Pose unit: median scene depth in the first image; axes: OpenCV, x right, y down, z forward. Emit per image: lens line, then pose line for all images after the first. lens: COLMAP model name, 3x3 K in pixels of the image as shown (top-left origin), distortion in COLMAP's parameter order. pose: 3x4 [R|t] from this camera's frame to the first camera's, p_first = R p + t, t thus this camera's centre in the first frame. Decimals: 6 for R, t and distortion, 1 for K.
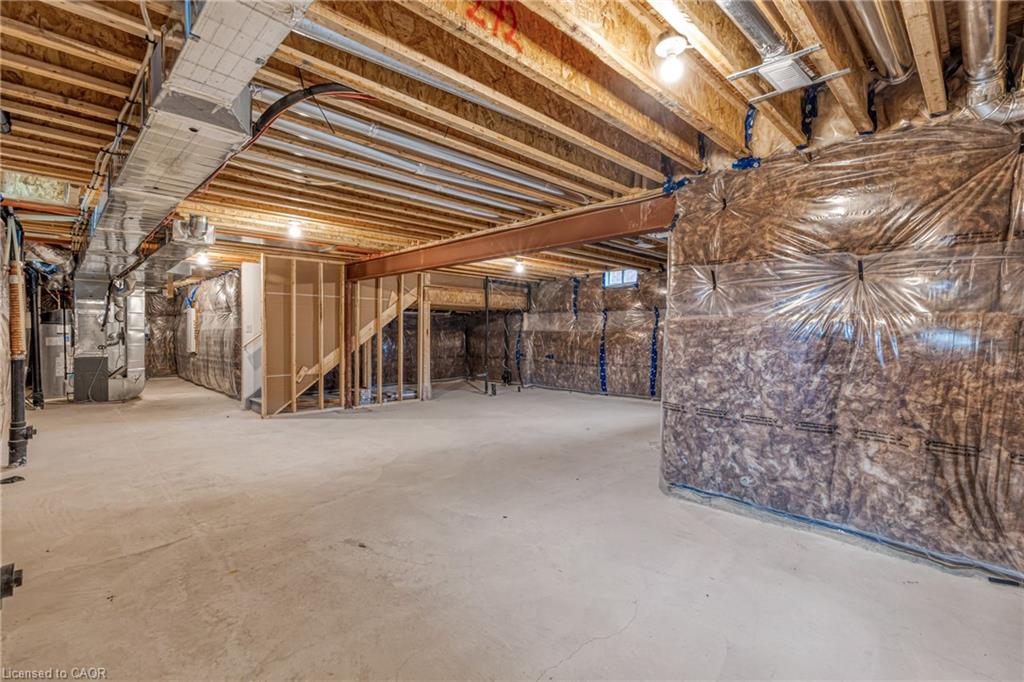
lens RADIAL K [[467.0, 0, 516.9], [0, 467.0, 339.2], [0, 0, 1]] dist [0.013754, 0.001137]
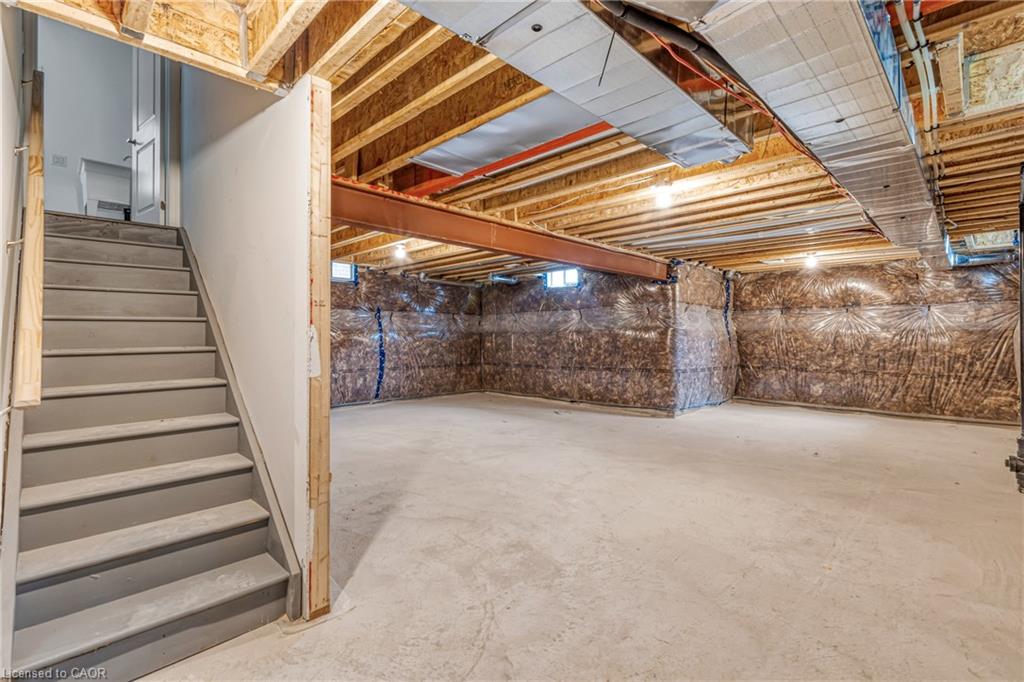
lens RADIAL K [[467.0, 0, 517.1], [0, 467.0, 336.3], [0, 0, 1]] dist [0.013754, 0.001137]
pose [[-0.016871, -0.006267, 0.999838, -1.378804], [0.013876, 0.999883, 0.006501, -0.024209], [-0.999761, 0.013984, -0.016782, 1.417253]]
